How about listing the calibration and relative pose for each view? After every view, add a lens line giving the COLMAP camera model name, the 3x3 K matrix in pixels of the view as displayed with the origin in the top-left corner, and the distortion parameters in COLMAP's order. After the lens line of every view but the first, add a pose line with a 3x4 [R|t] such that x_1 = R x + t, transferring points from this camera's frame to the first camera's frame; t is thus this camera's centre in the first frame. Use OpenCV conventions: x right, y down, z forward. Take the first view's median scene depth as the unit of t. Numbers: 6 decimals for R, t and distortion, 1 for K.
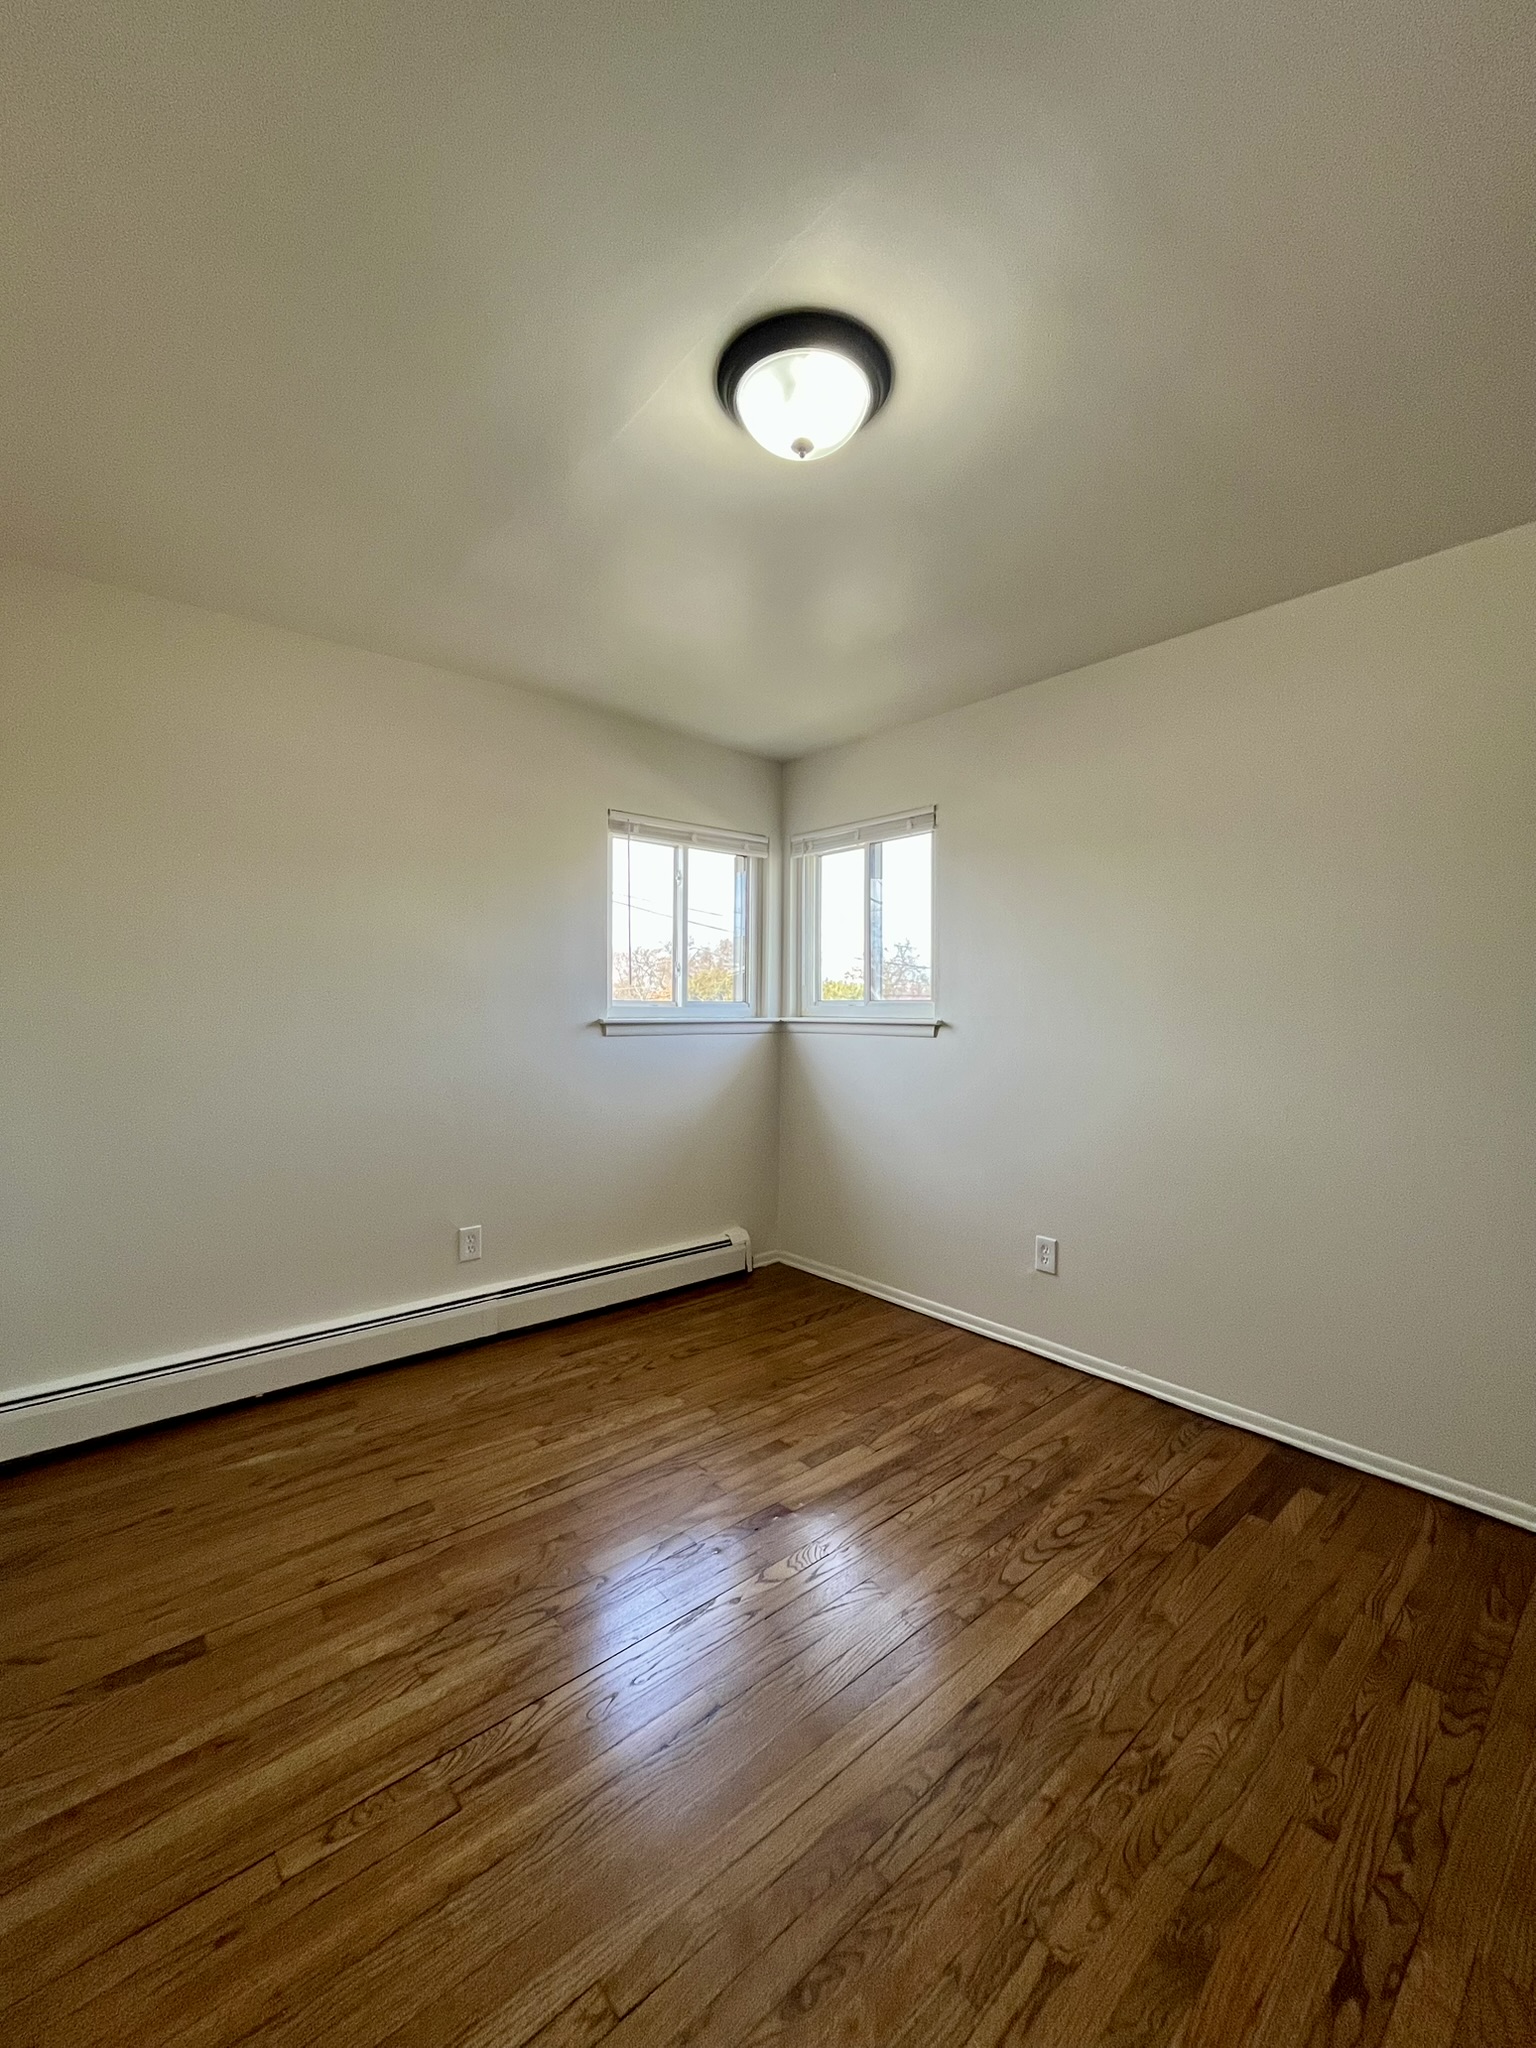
lens RADIAL K [[824.0, 0, 767.1], [0, 824.0, 1021.0], [0, 0, 1]] dist [0.002665, 0.000696]
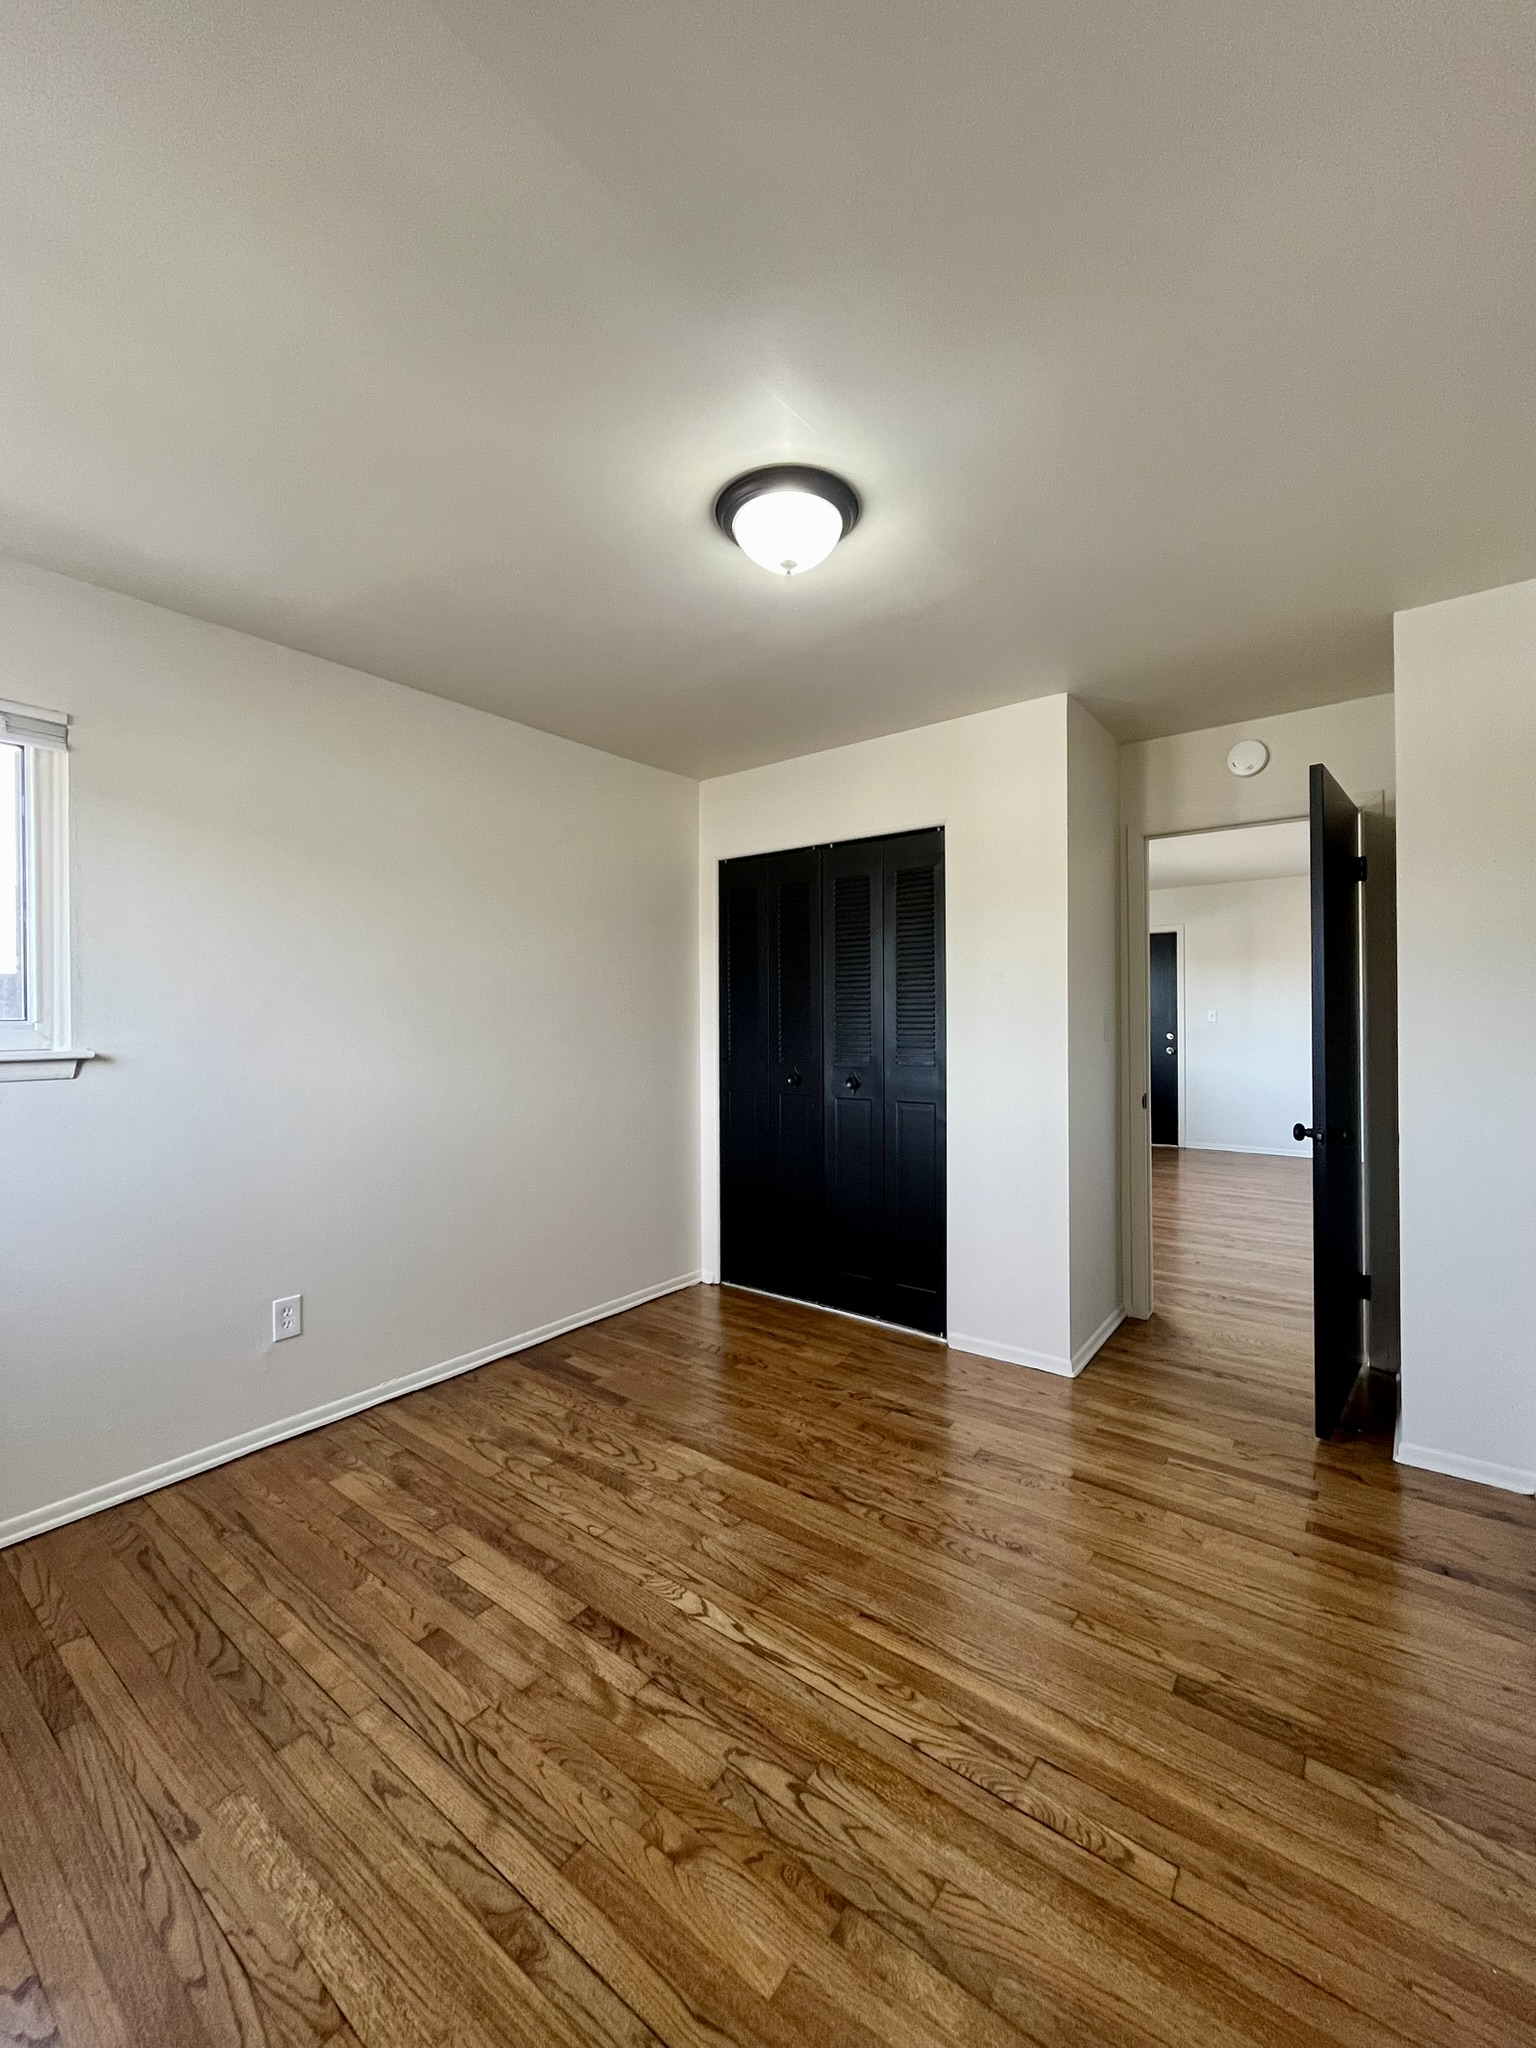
lens RADIAL K [[824.0, 0, 766.5], [0, 824.0, 1018.9], [0, 0, 1]] dist [0.002665, 0.000696]
pose [[-0.204504, -0.000533, 0.978866, -0.843472], [0.018589, 0.999817, 0.004428, -0.030005], [-0.978689, 0.019101, -0.204457, 0.955303]]
